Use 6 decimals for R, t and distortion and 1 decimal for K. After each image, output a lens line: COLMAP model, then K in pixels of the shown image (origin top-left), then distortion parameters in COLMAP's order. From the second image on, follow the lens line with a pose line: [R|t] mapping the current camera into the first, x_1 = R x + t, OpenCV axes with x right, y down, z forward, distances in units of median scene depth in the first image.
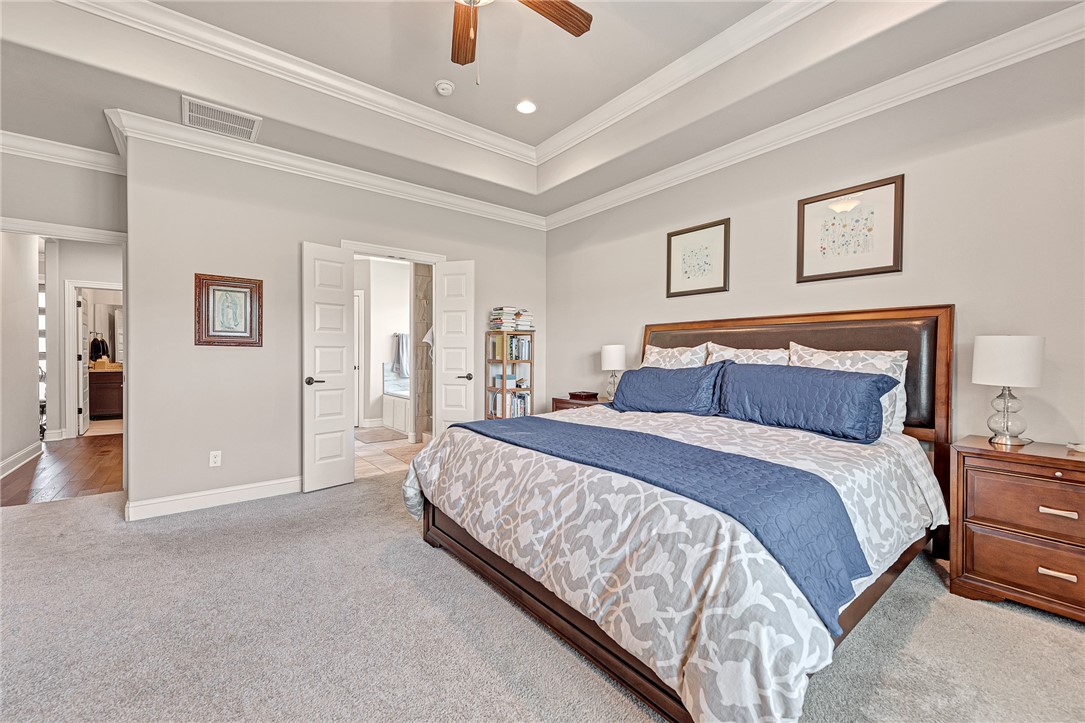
lens RADIAL K [[433.6, 0, 542.0], [0, 433.6, 359.1], [0, 0, 1]] dist [0.013830, -0.005390]
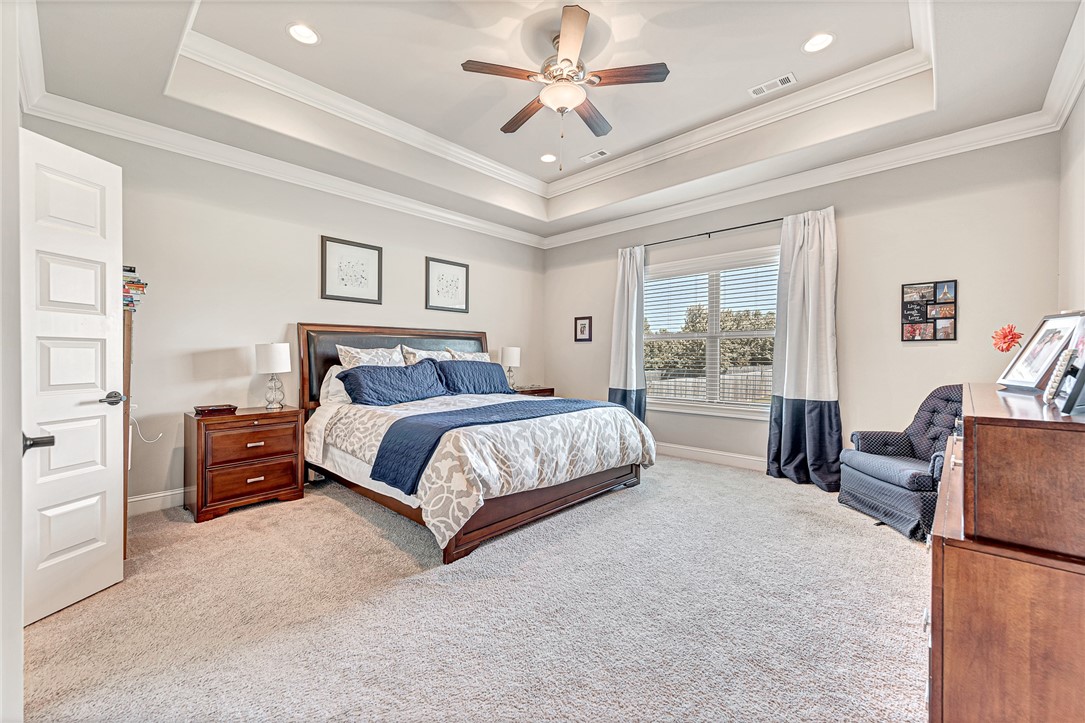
lens RADIAL K [[433.6, 0, 540.4], [0, 433.6, 357.9], [0, 0, 1]] dist [0.013830, -0.005390]
pose [[-0.142577, -0.006954, 0.989759, -1.020184], [0.009817, 0.999916, 0.008439, -0.006993], [-0.989735, 0.010920, -0.142497, 0.817458]]
